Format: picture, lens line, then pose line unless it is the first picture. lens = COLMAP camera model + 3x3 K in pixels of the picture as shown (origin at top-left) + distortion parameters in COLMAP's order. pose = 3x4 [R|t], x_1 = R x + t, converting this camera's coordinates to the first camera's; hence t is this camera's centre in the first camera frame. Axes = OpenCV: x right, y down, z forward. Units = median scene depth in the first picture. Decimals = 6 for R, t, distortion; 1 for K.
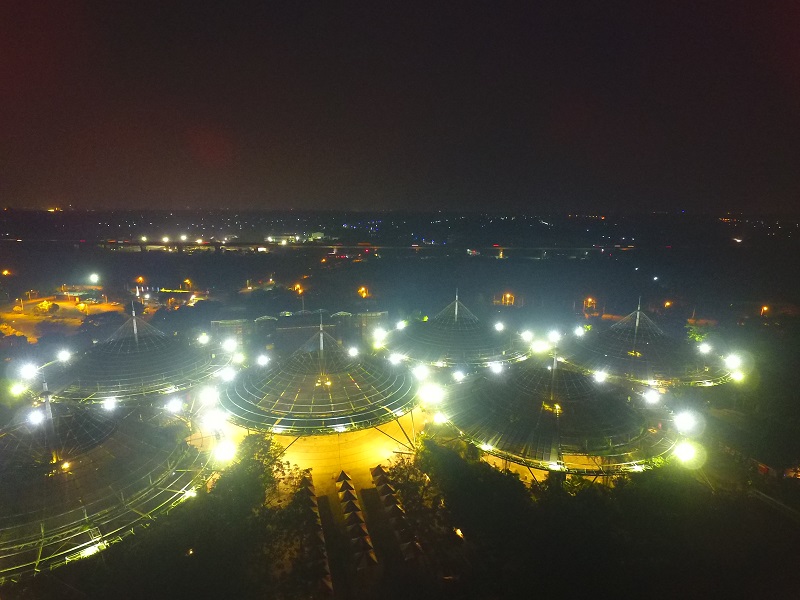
lens RADIAL K [[467.6, 0, 399.0], [0, 467.6, 299.9], [0, 0, 1]] dist [-0.012797, 0.011899]
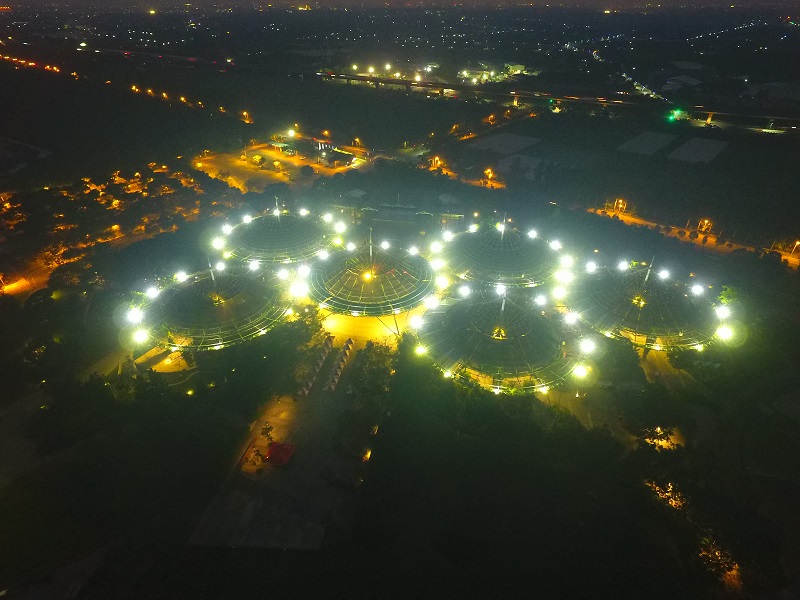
lens RADIAL K [[467.6, 0, 399.8], [0, 467.6, 300.4], [0, 0, 1]] dist [-0.012797, 0.011899]
pose [[0.892937, 0.244350, -0.378097, 0.471113], [-0.085215, 0.916433, 0.391010, -0.322617], [0.442044, -0.316927, 0.839139, -0.235800]]
